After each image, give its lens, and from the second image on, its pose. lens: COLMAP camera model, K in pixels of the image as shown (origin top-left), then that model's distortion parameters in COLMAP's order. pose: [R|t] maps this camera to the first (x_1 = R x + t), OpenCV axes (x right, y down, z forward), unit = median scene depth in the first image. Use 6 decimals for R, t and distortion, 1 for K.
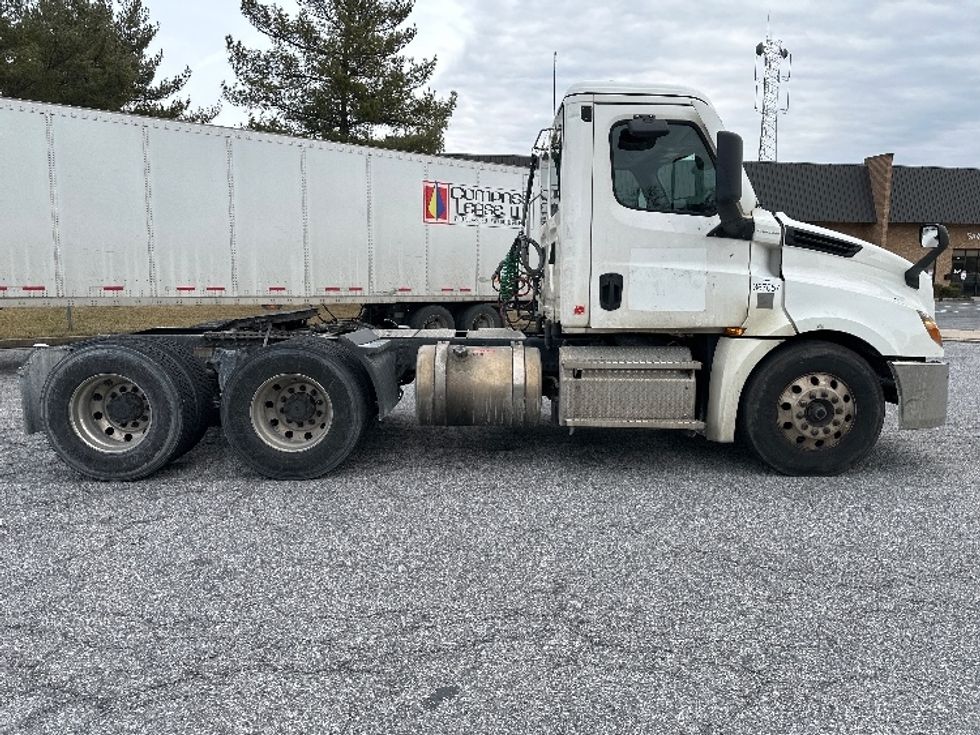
lens RADIAL K [[677.2, 0, 493.2], [0, 677.2, 327.4], [0, 0, 1]] dist [-0.006344, -0.006485]
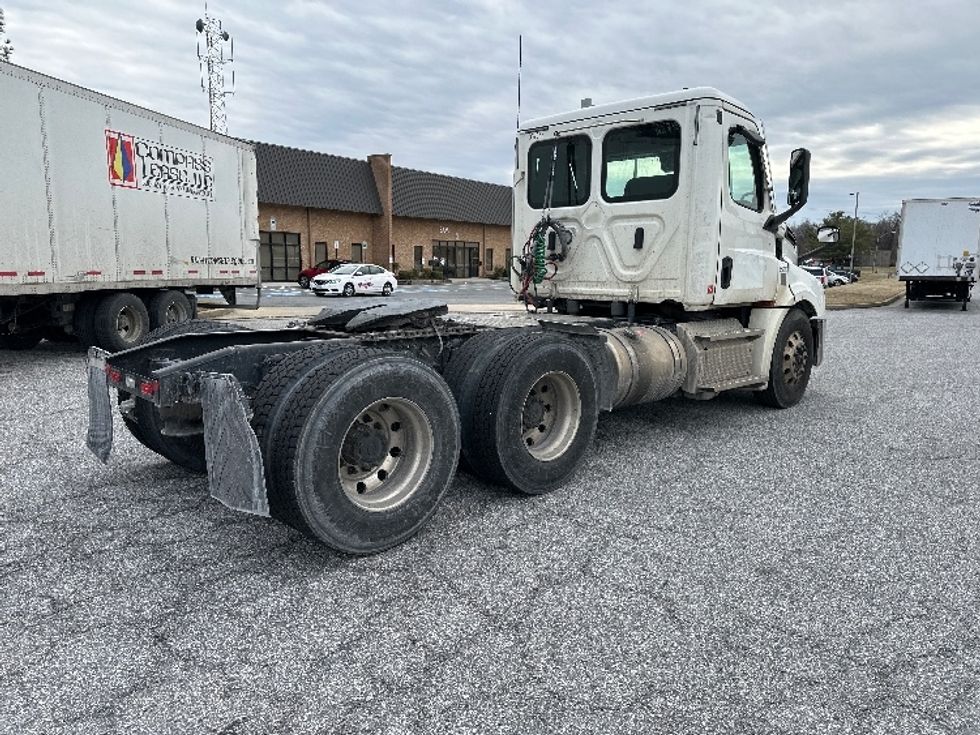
lens RADIAL K [[690.4, 0, 434.6], [0, 690.4, 380.2], [0, 0, 1]] dist [0.024825, -0.049000]
pose [[0.733763, -0.103190, 0.671524, -0.390438], [0.037984, 0.993083, 0.111098, -0.007967], [-0.678343, -0.056013, 0.732607, 0.166848]]
